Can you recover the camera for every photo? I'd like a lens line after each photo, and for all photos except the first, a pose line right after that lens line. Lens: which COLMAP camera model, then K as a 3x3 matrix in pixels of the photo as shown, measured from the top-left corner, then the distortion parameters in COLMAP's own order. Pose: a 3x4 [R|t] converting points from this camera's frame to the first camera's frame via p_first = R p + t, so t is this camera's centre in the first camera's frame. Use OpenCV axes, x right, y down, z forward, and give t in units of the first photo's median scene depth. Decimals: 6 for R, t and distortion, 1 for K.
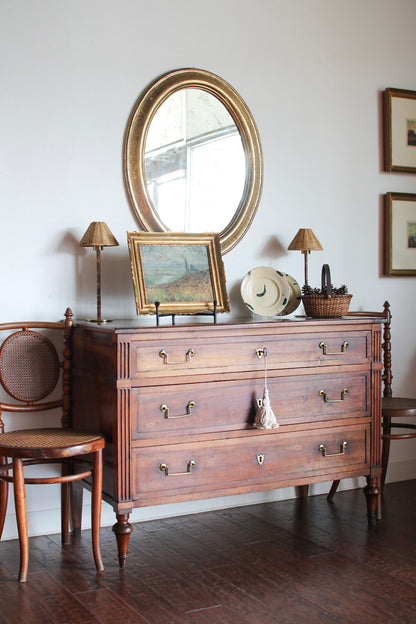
lens RADIAL K [[870.8, 0, 208.0], [0, 870.8, 312.0], [0, 0, 1]] dist [-0.191249, 0.307995]
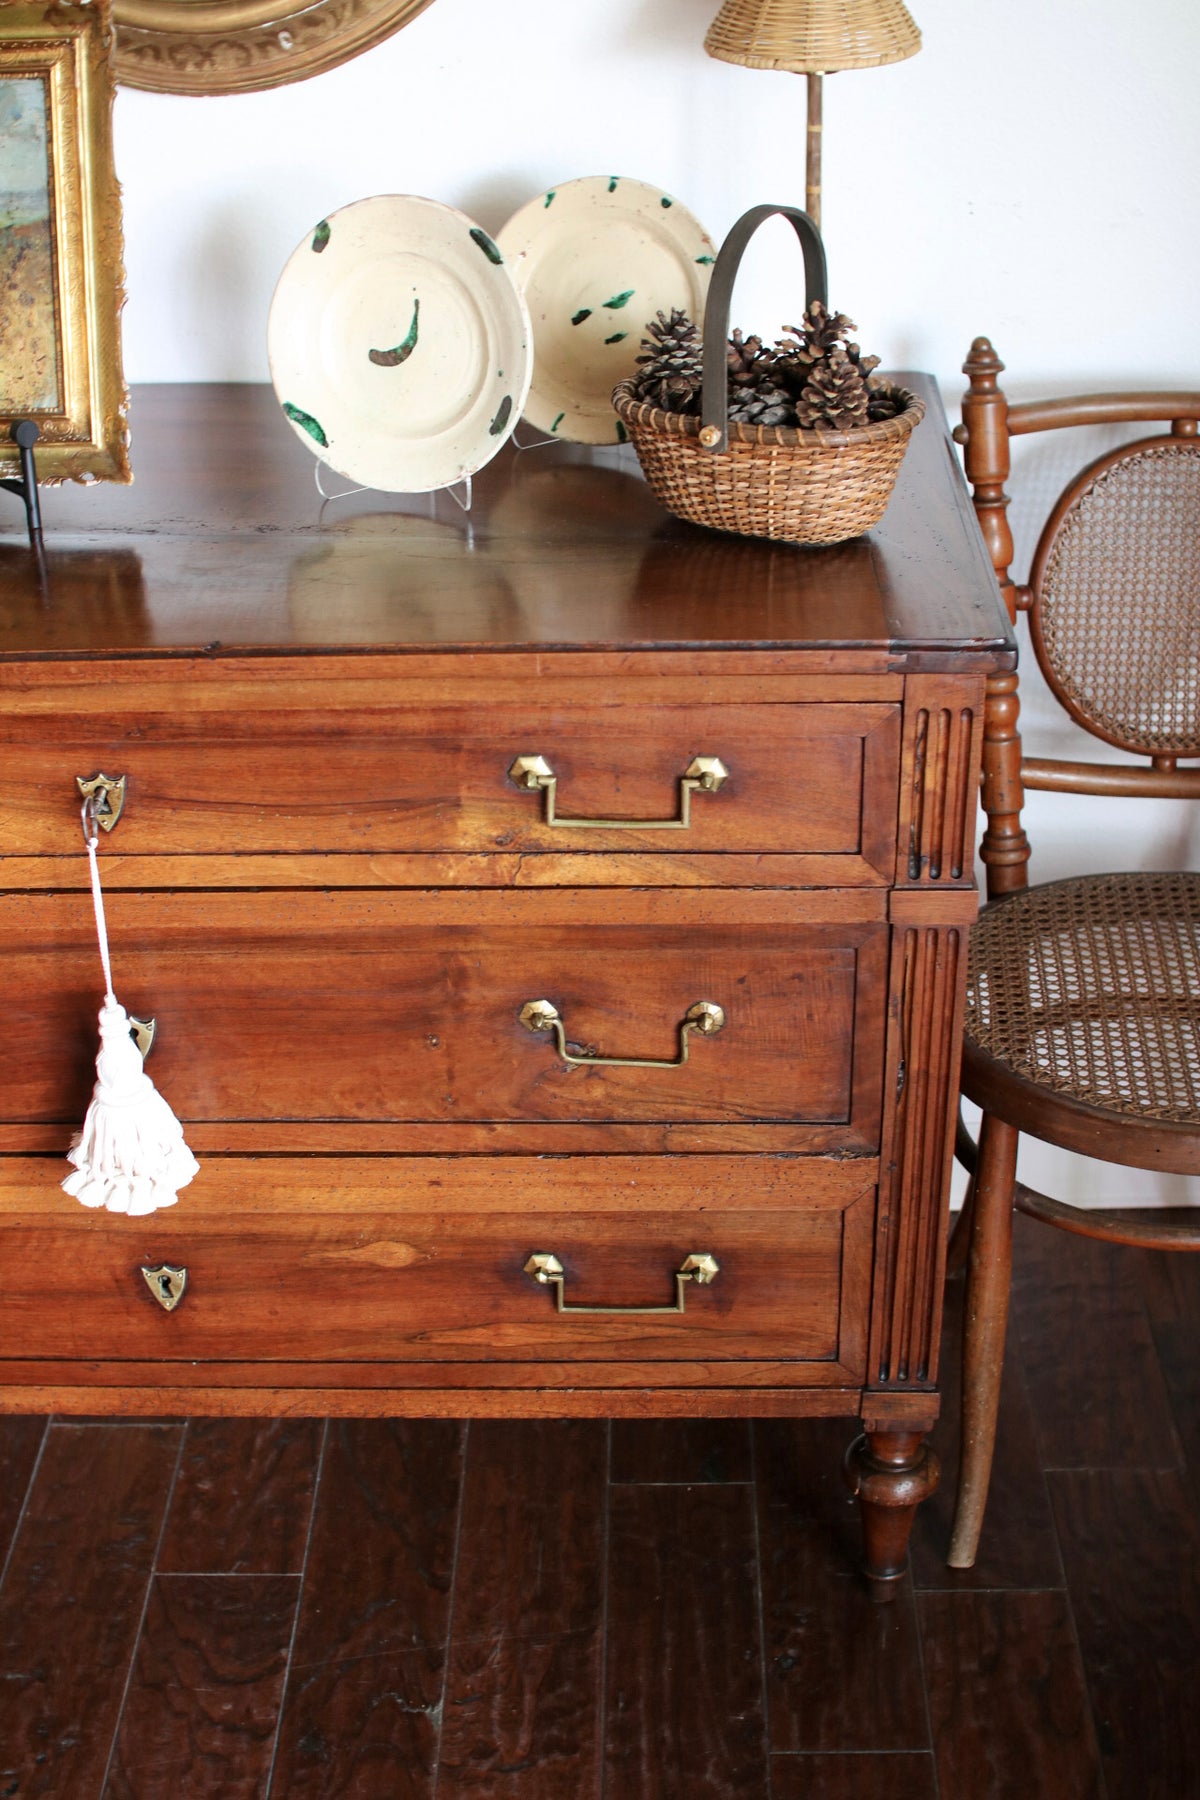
lens RADIAL K [[2511.8, 0, 600.0], [0, 2511.8, 900.0], [0, 0, 1]] dist [-0.191249, 0.307995]
pose [[0.875351, 0.229054, -0.425788, 0.348209], [-0.004560, 0.884531, 0.466460, -0.162431], [0.483467, -0.406374, 0.775319, 0.611096]]
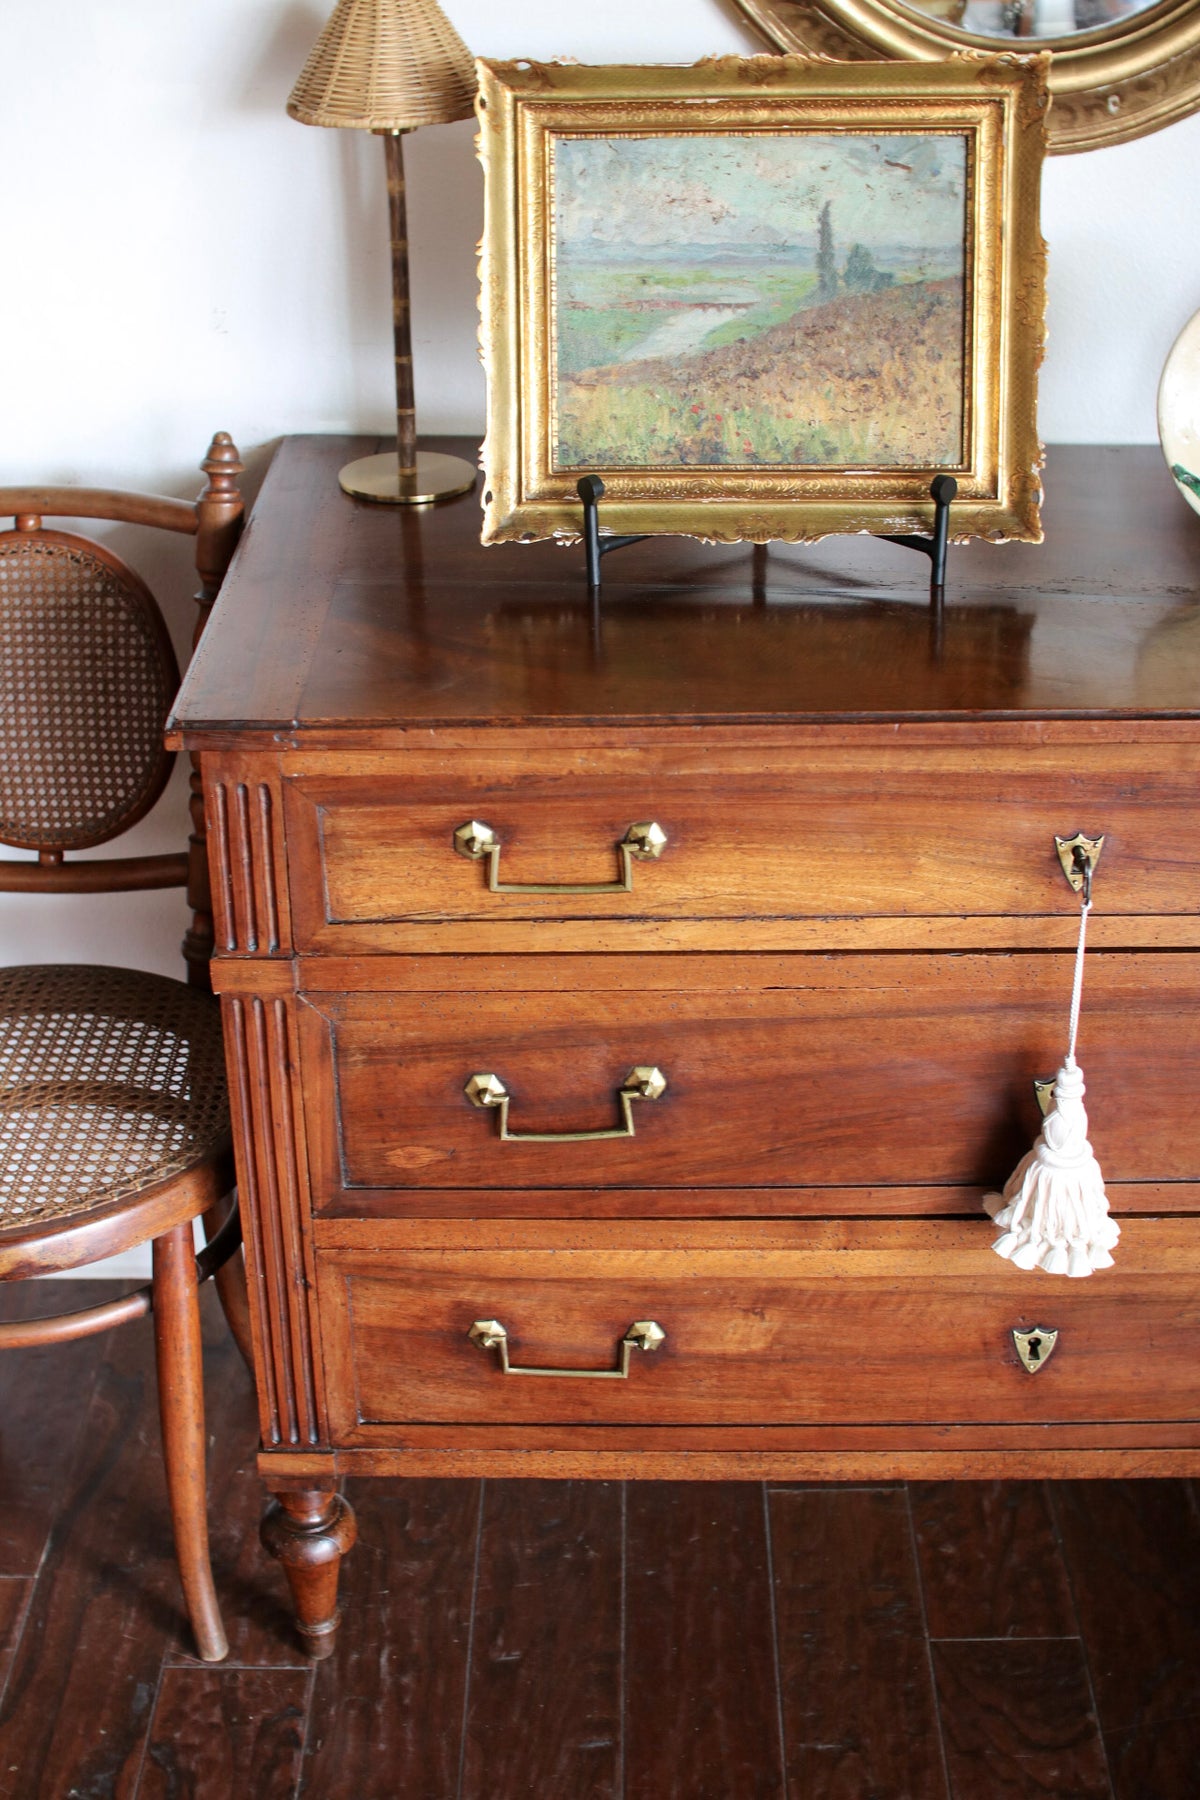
lens RADIAL K [[2511.8, 0, 600.0], [0, 2511.8, 900.0], [0, 0, 1]] dist [-0.191249, 0.307995]
pose [[0.877371, 0.222876, -0.424908, 0.180394], [-0.011515, 0.895096, 0.445725, -0.160319], [0.479675, -0.386173, 0.787897, 0.521166]]
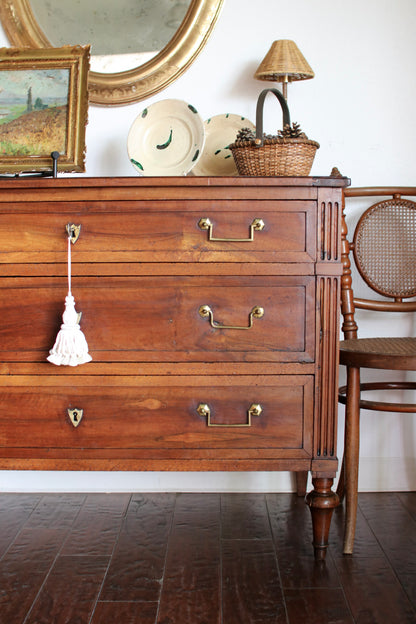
lens RADIAL K [[870.8, 0, 208.0], [0, 870.8, 312.0], [0, 0, 1]] dist [-0.191249, 0.307995]
pose [[0.878758, 0.048204, -0.474827, 0.389996], [-0.022191, 0.997937, 0.060240, 0.059614], [0.476751, -0.042399, 0.878015, 0.506766]]
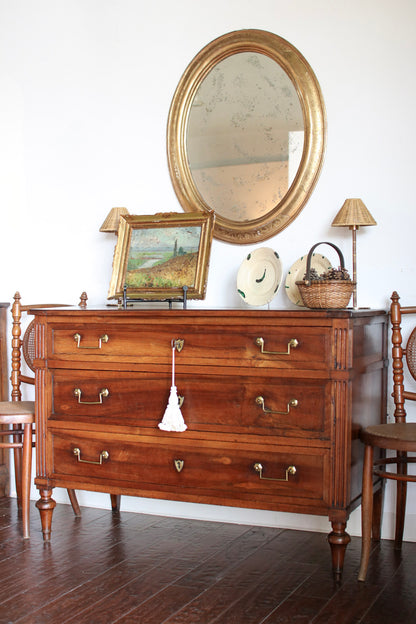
lens RADIAL K [[889.0, 0, 208.0], [0, 889.0, 312.0], [0, 0, 1]] dist [-0.154850, 0.027698]
pose [[0.616347, 0.029541, -0.786921, 0.742858], [-0.029416, 0.999462, 0.014480, -0.000060], [0.786925, 0.014223, 0.616884, 0.439978]]
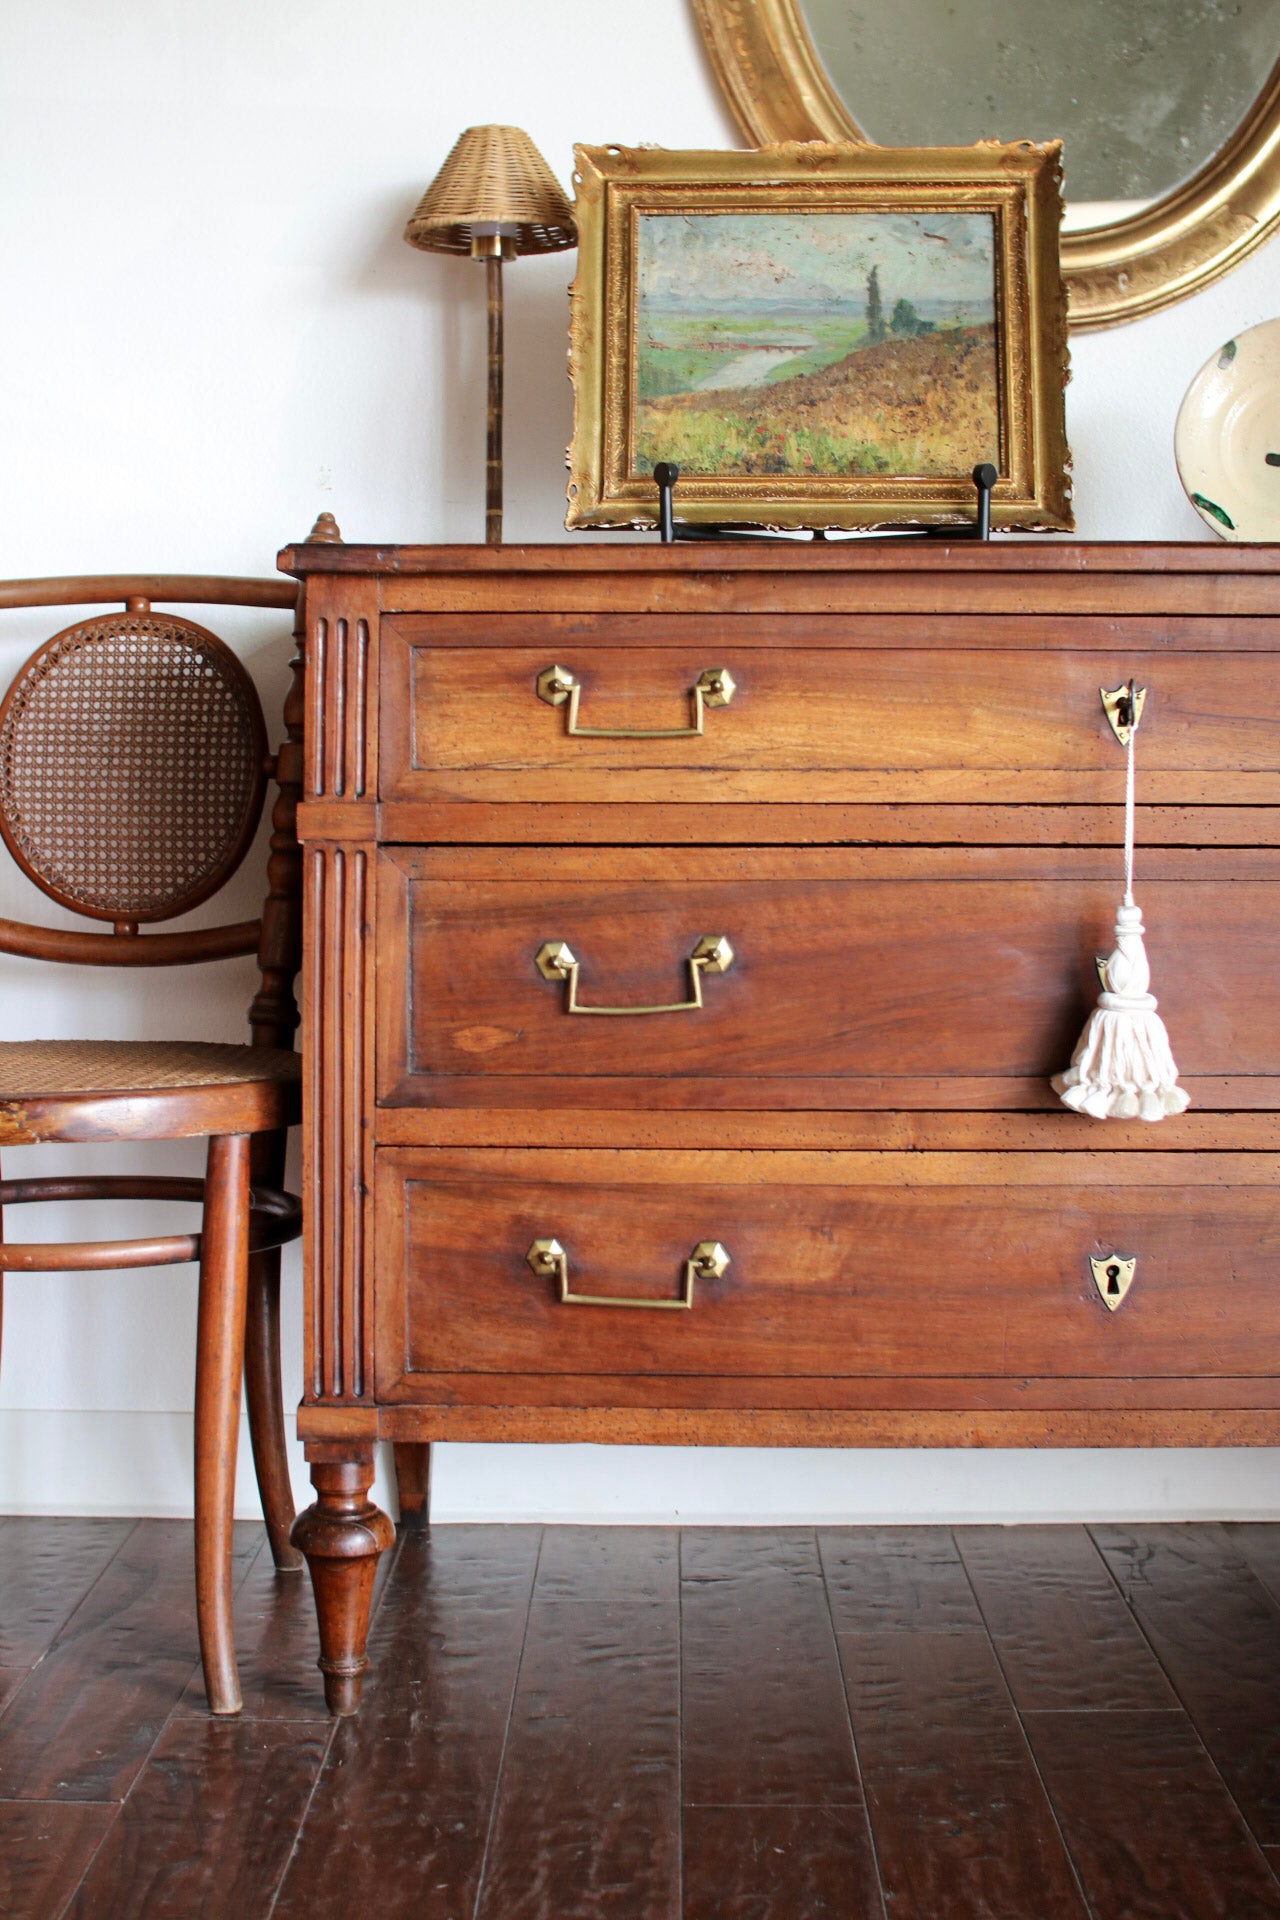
lens RADIAL K [[2679.3, 0, 640.0], [0, 2679.3, 960.0], [0, 0, 1]] dist [-0.191249, 0.307995]
pose [[0.876907, 0.047466, -0.478310, 0.231102], [-0.029146, 0.998532, 0.045658, 0.073143], [0.479775, -0.026097, 0.877003, 0.421195]]
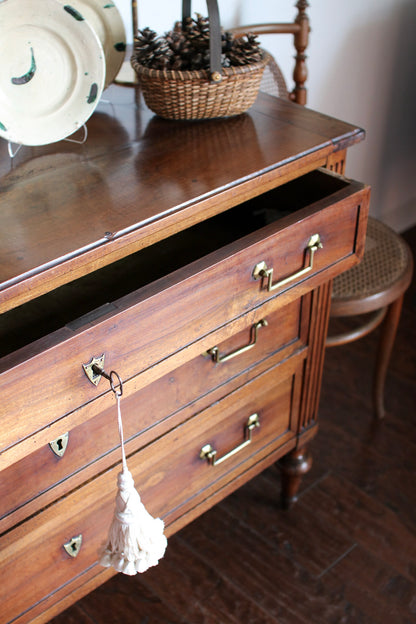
lens RADIAL K [[870.8, 0, 208.0], [0, 870.8, 312.0], [0, 0, 1]] dist [-0.191249, 0.307995]
pose [[0.960023, -0.139331, 0.242781, 0.036921], [-0.015863, 0.838846, 0.544138, -0.133946], [-0.279471, -0.526236, 0.803101, 0.680132]]
